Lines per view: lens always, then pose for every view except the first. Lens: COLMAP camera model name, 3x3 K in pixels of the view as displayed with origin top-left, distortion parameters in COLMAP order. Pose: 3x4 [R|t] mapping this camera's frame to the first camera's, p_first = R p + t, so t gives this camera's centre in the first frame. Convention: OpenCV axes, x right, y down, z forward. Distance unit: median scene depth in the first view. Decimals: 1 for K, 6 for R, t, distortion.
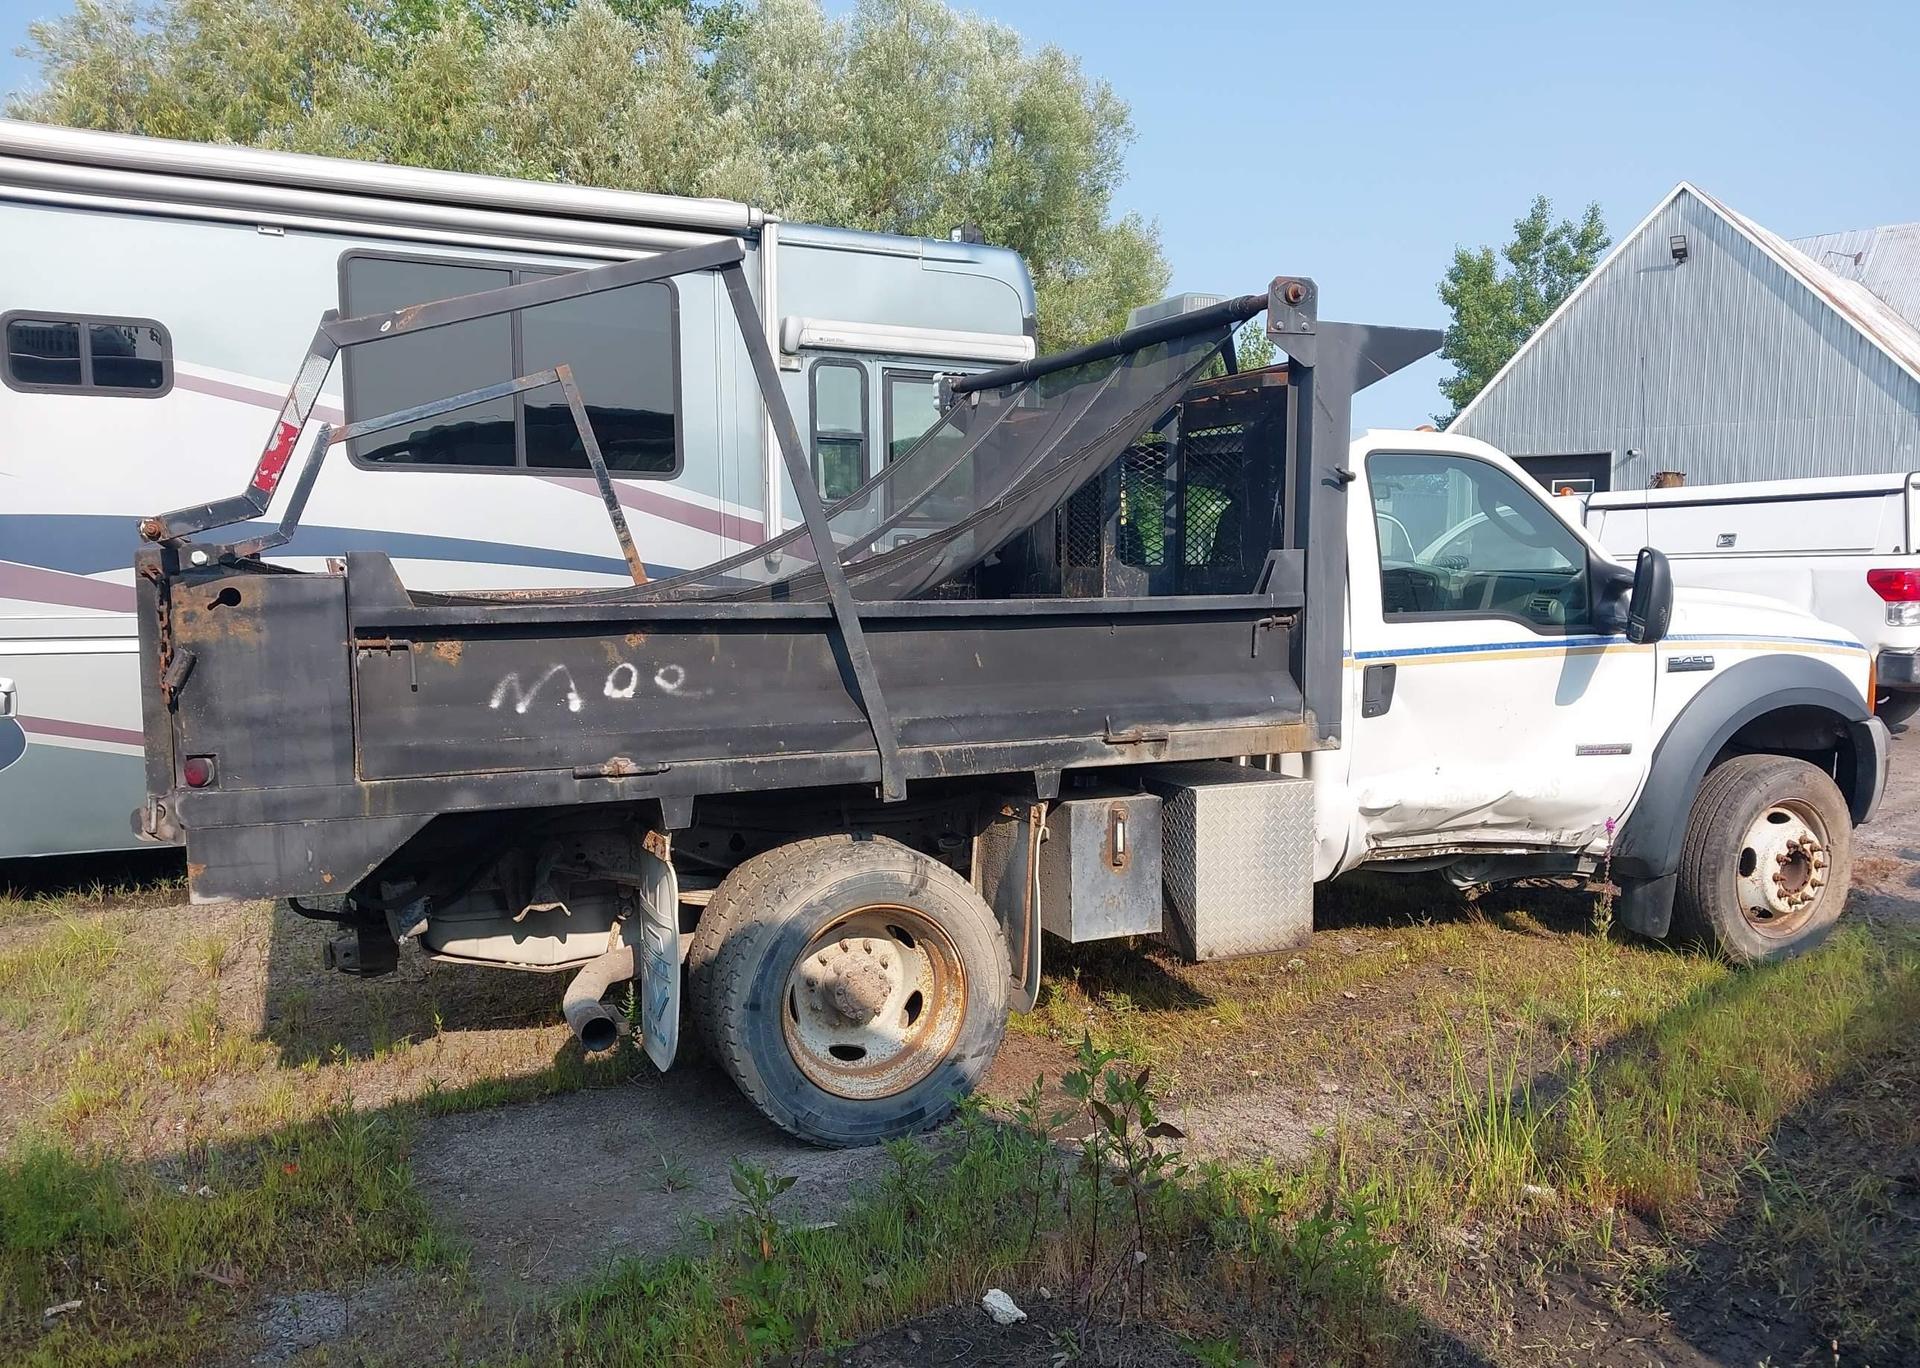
lens RADIAL K [[1476.2, 0, 983.7], [0, 1476.2, 724.1], [0, 0, 1]] dist [0.105409, -0.203585]
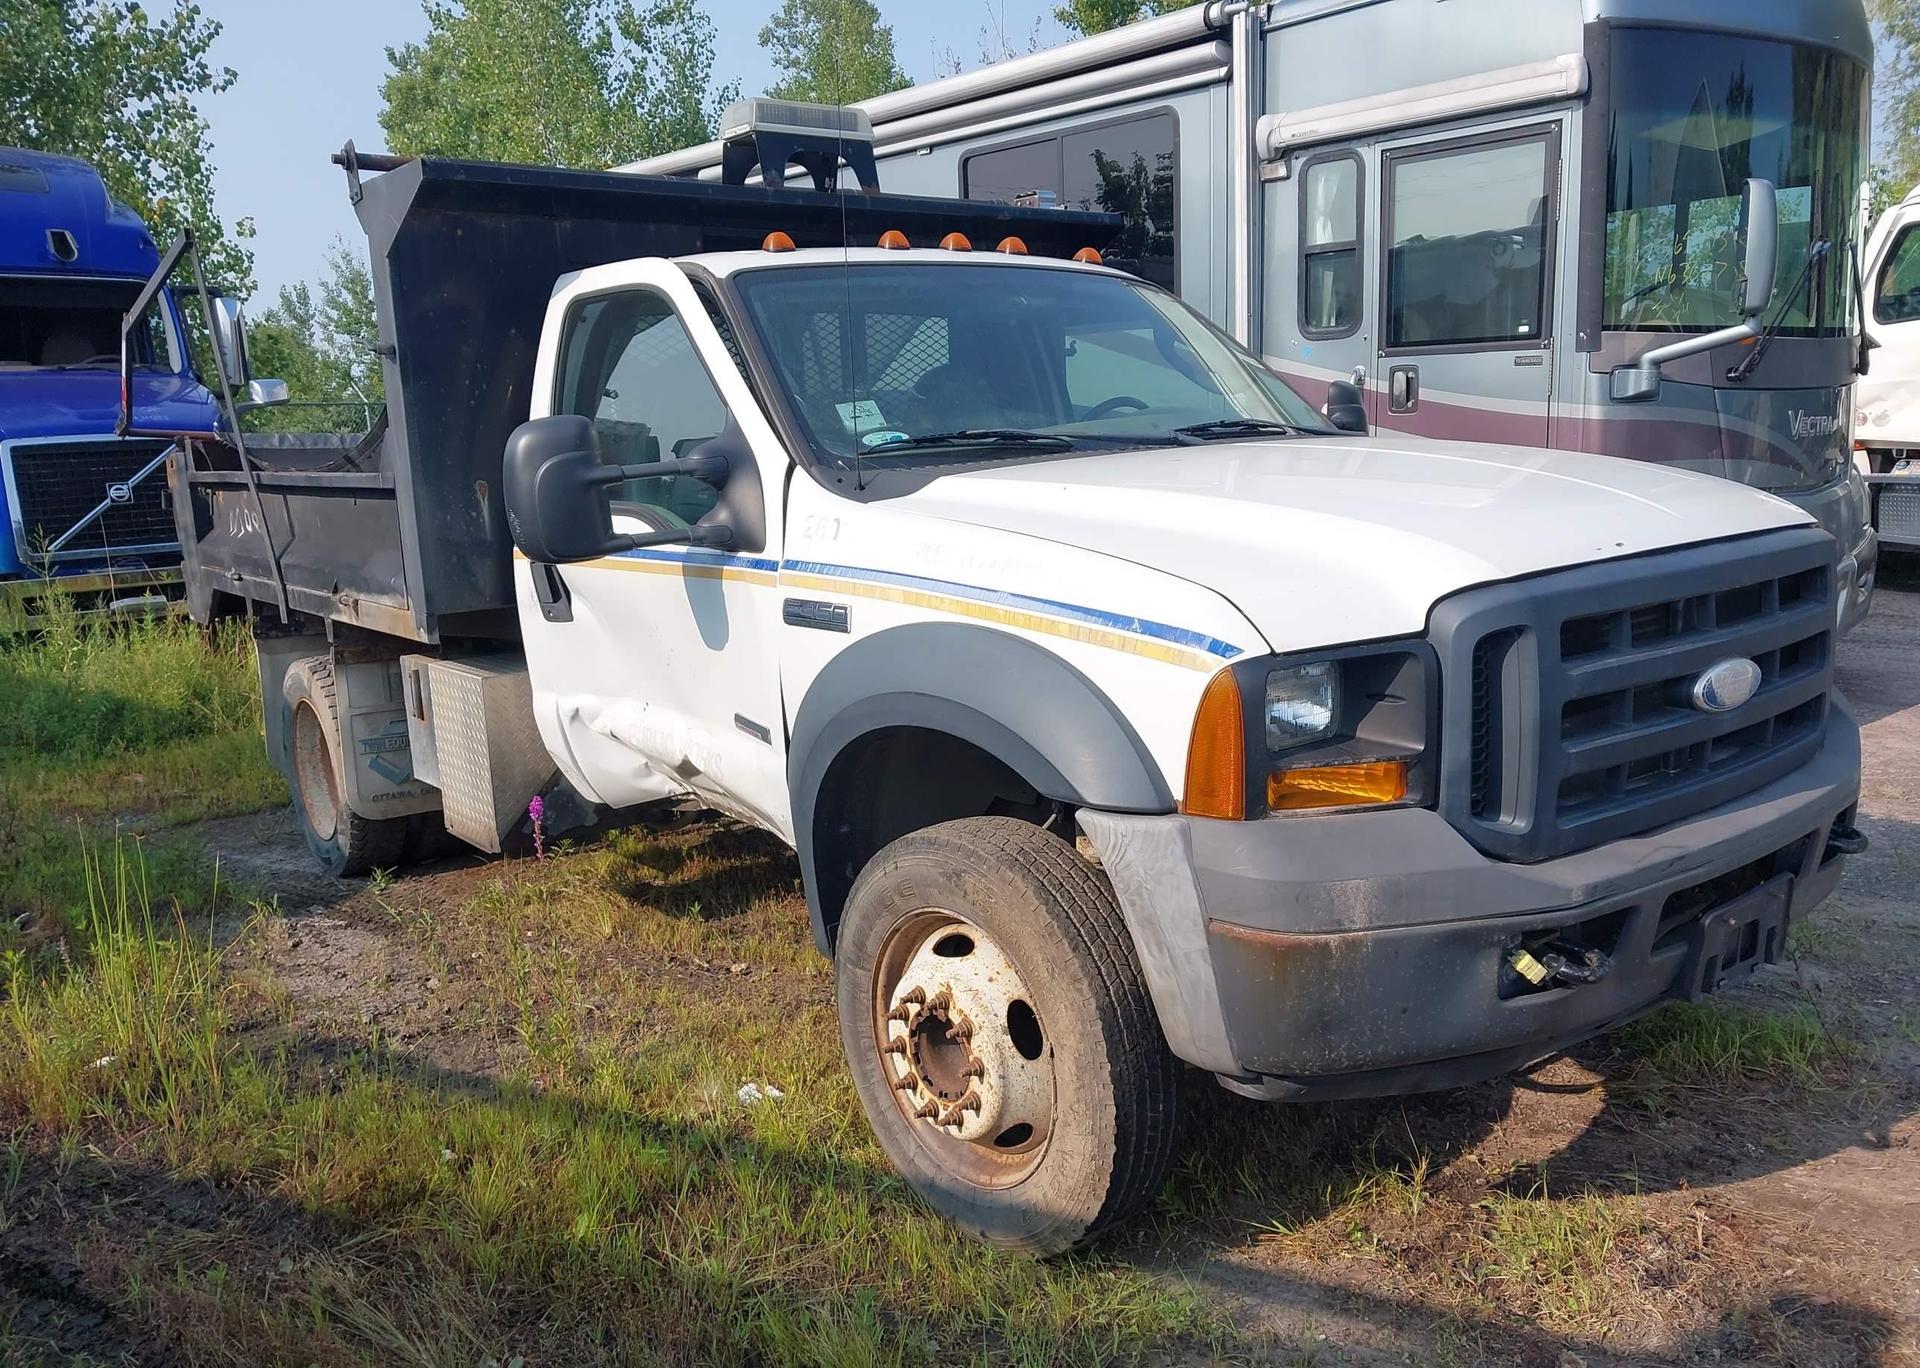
lens RADIAL K [[1492.1, 0, 985.3], [0, 1492.1, 723.2], [0, 0, 1]] dist [0.056860, -0.074378]
pose [[0.261421, 0.187090, -0.946919, 1.314352], [-0.072029, 0.982081, 0.174152, -0.131561], [0.962534, 0.022678, 0.270212, 1.150027]]
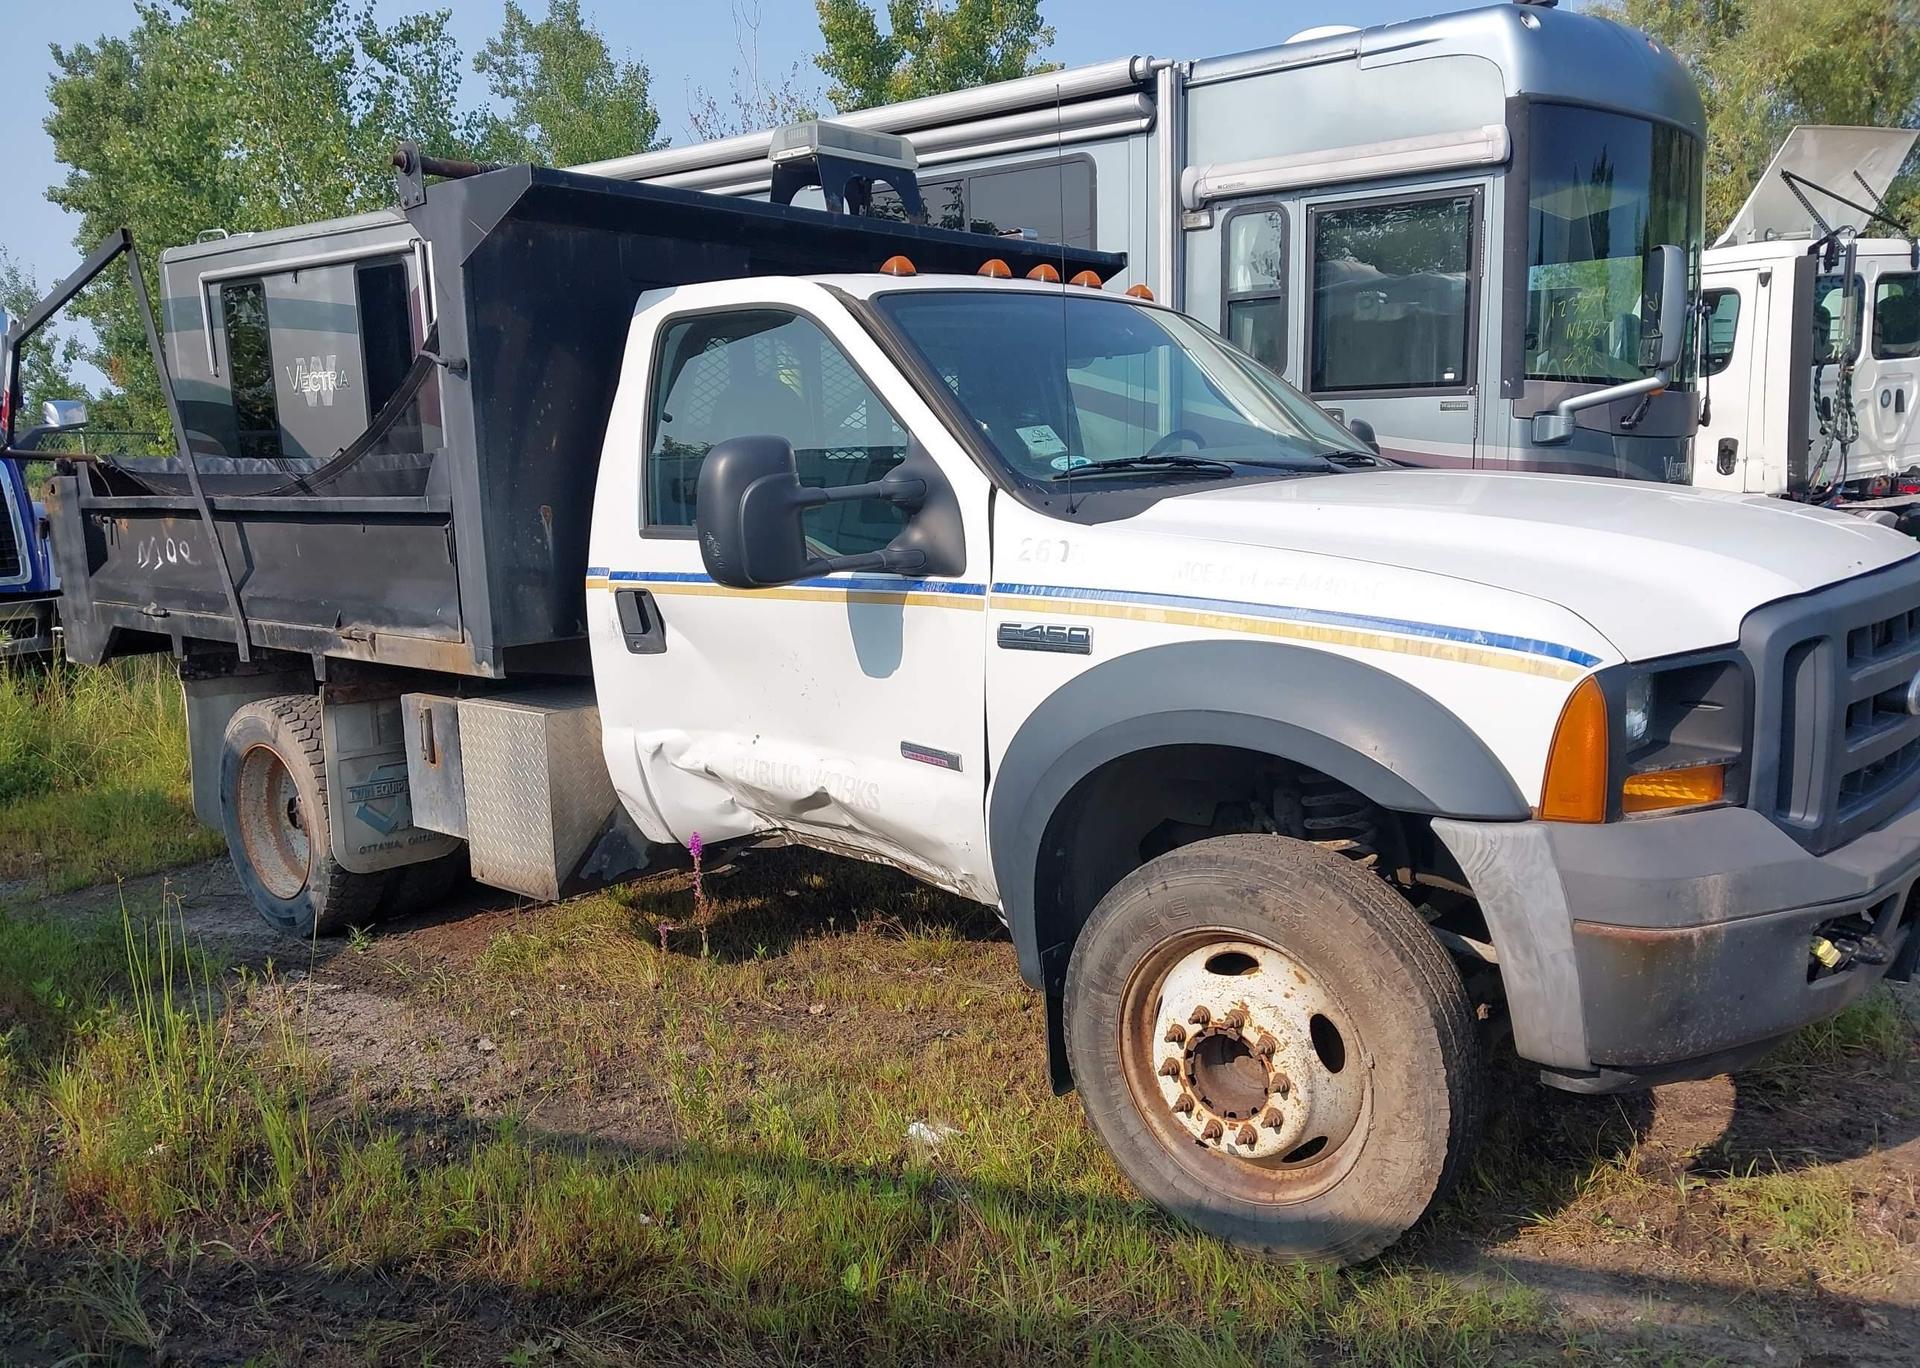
lens RADIAL K [[1492.1, 0, 985.3], [0, 1492.1, 723.2], [0, 0, 1]] dist [0.056860, -0.074378]
pose [[0.435833, 0.153851, -0.886780, 1.227085], [-0.079449, 0.988012, 0.132367, -0.103136], [0.896514, 0.012763, 0.442831, 0.923124]]
